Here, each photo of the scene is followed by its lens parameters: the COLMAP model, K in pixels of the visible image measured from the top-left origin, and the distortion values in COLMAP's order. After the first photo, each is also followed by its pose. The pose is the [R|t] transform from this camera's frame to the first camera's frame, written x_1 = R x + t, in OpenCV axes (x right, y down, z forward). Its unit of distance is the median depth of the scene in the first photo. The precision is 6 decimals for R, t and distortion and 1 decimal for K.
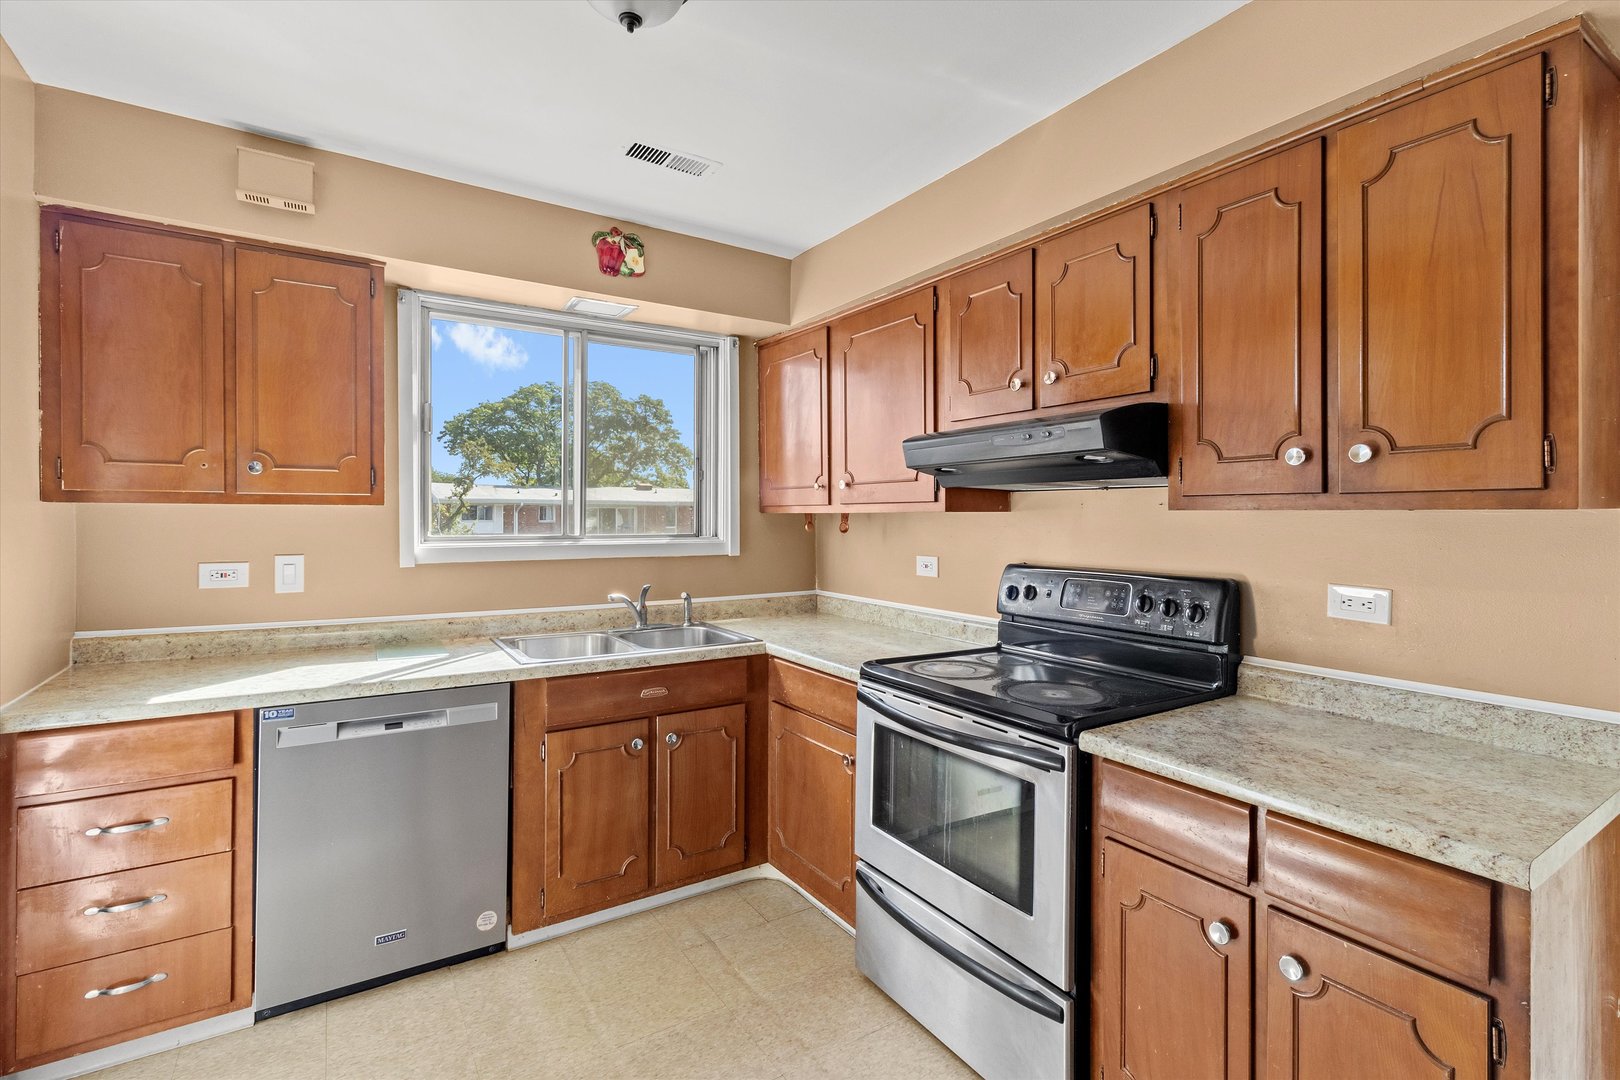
lens RADIAL K [[742.1, 0, 809.3], [0, 742.1, 518.1], [0, 0, 1]] dist [0.000565, 0.000156]
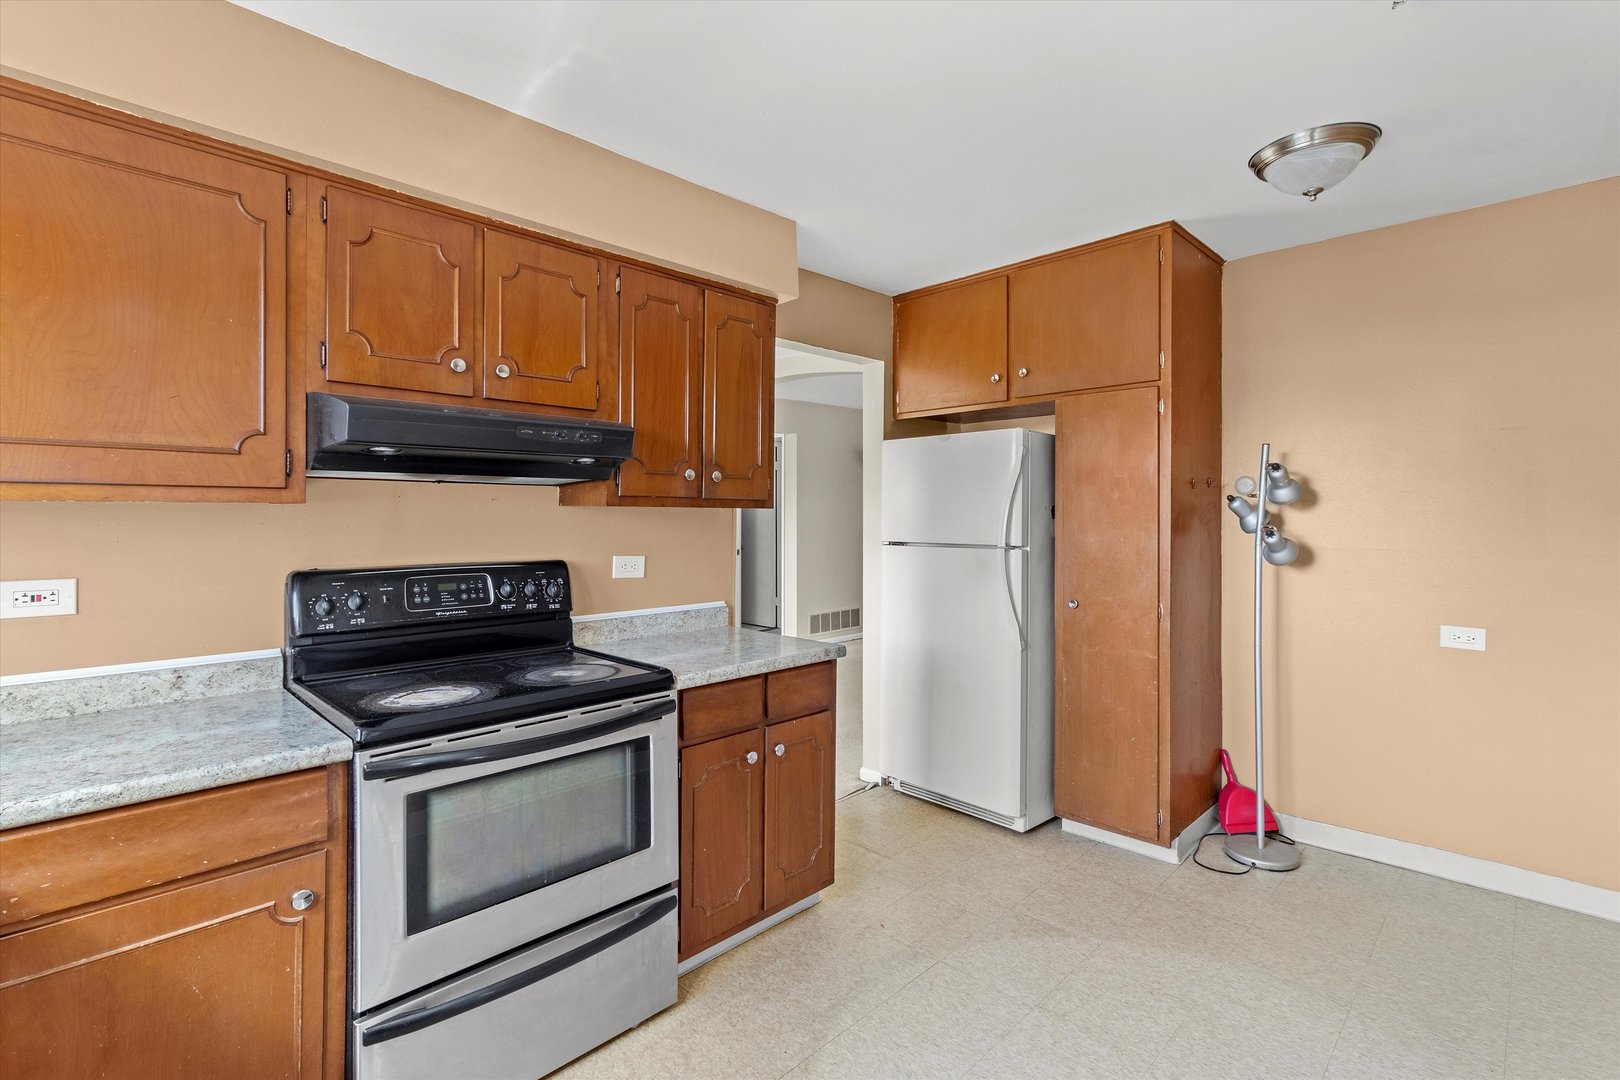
lens RADIAL K [[742.1, 0, 809.3], [0, 742.1, 518.1], [0, 0, 1]] dist [0.000565, 0.000156]
pose [[-0.216339, -0.008886, 0.976278, -0.826076], [-0.002888, 0.999960, 0.008462, -0.002063], [-0.976314, -0.000989, -0.216356, 0.912624]]
